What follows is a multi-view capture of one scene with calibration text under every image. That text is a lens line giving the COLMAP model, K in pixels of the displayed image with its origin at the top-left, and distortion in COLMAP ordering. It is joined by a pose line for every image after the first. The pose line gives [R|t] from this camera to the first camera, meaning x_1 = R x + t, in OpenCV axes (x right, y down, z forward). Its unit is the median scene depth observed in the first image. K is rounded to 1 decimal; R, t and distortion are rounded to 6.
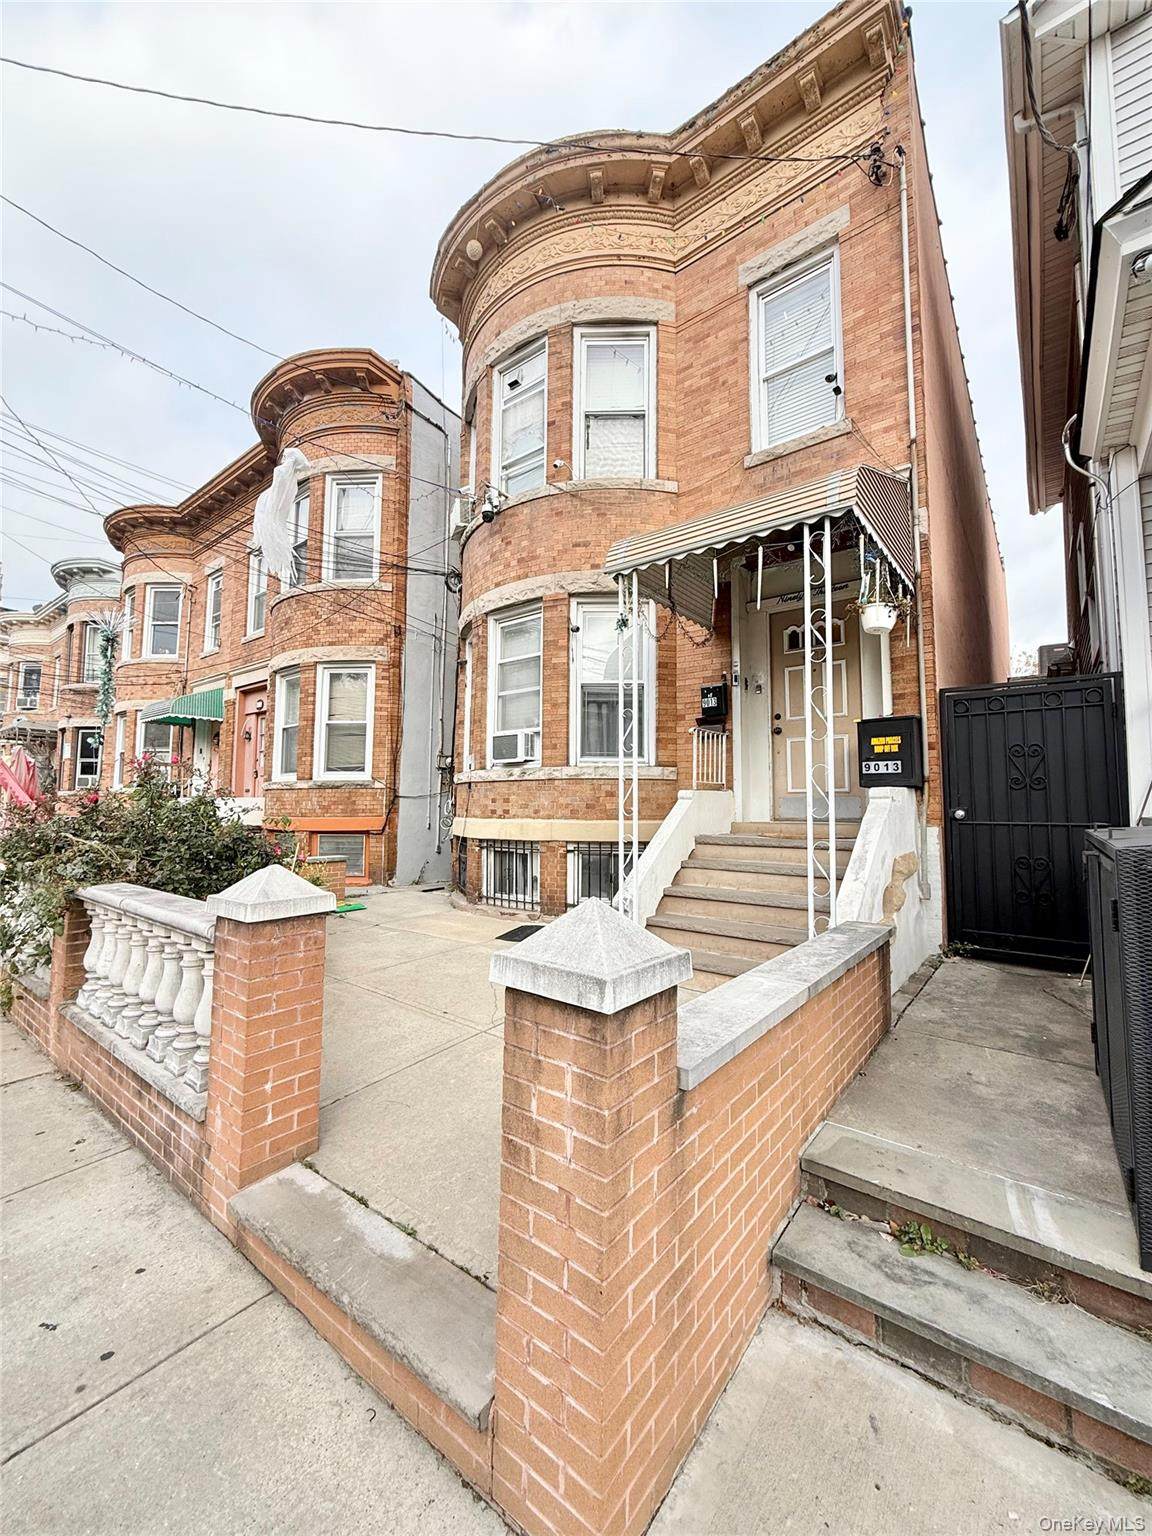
lens RADIAL K [[611.5, 0, 576.5], [0, 611.5, 764.1], [0, 0, 1]] dist [-0.002438, -0.000237]
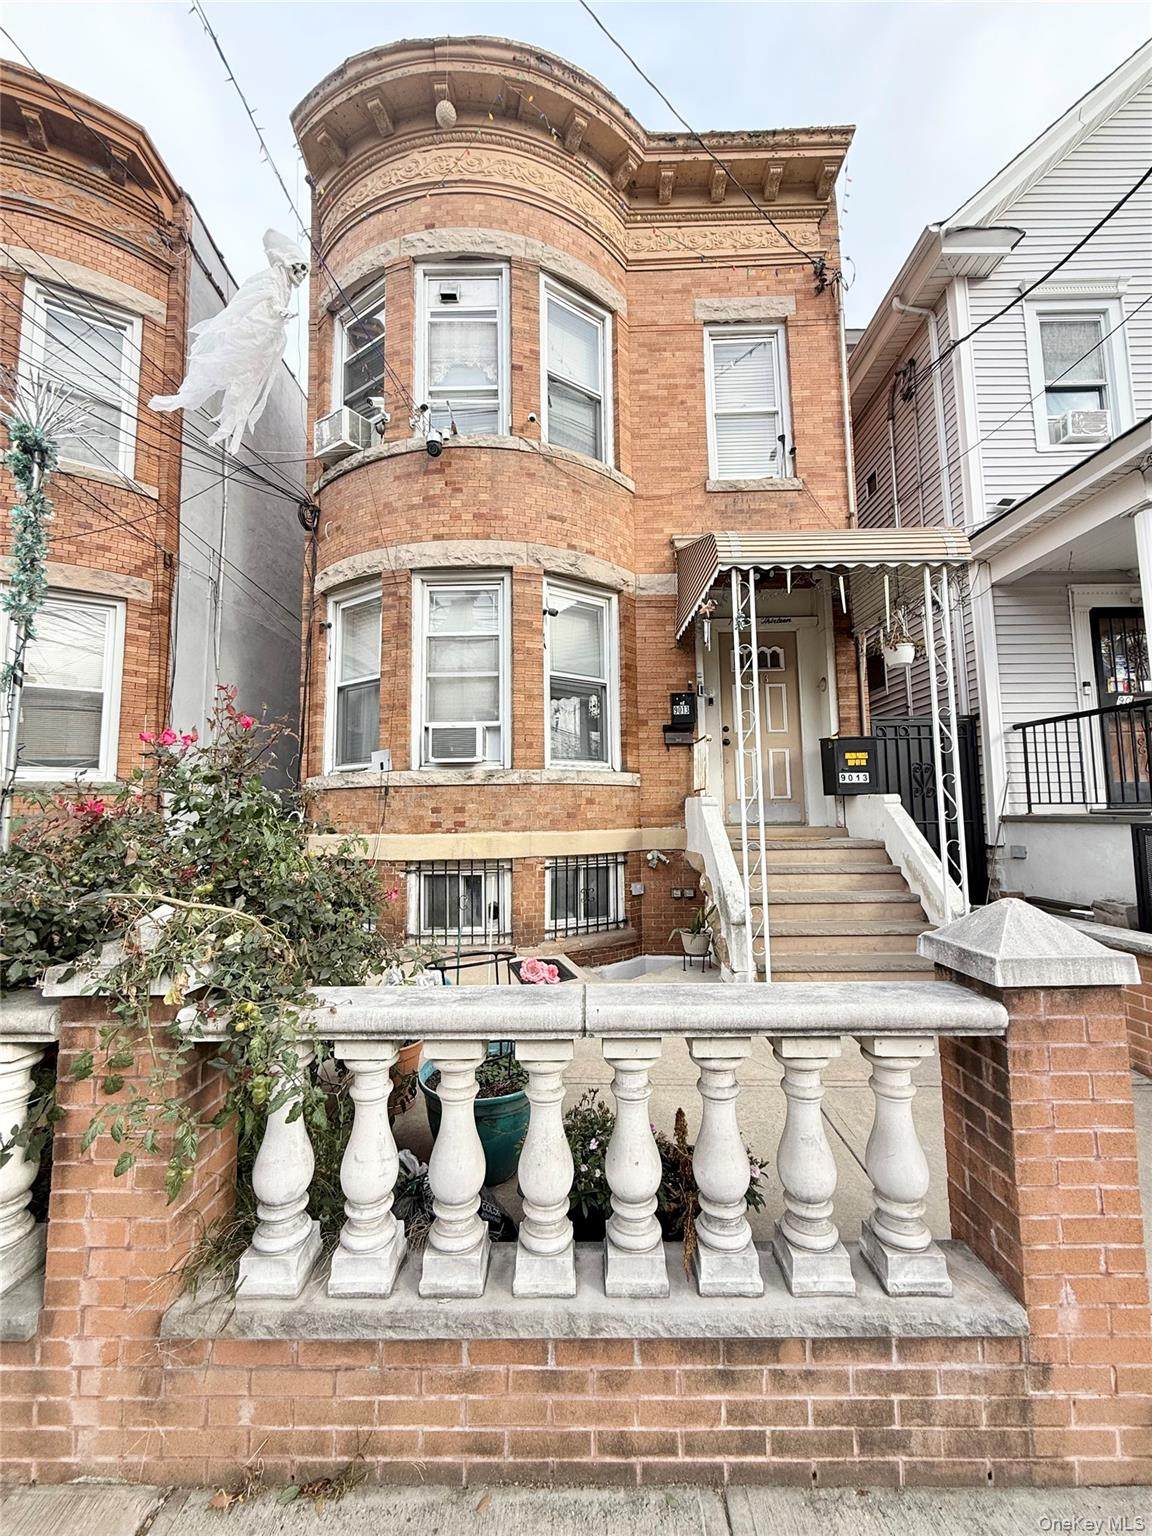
lens RADIAL K [[611.5, 0, 572.6], [0, 611.5, 764.4], [0, 0, 1]] dist [-0.002438, -0.000237]
pose [[0.793516, 0.034954, 0.607545, -0.499718], [-0.025097, 0.999379, -0.024718, 0.016888], [-0.608032, 0.004367, 0.793901, 0.289411]]
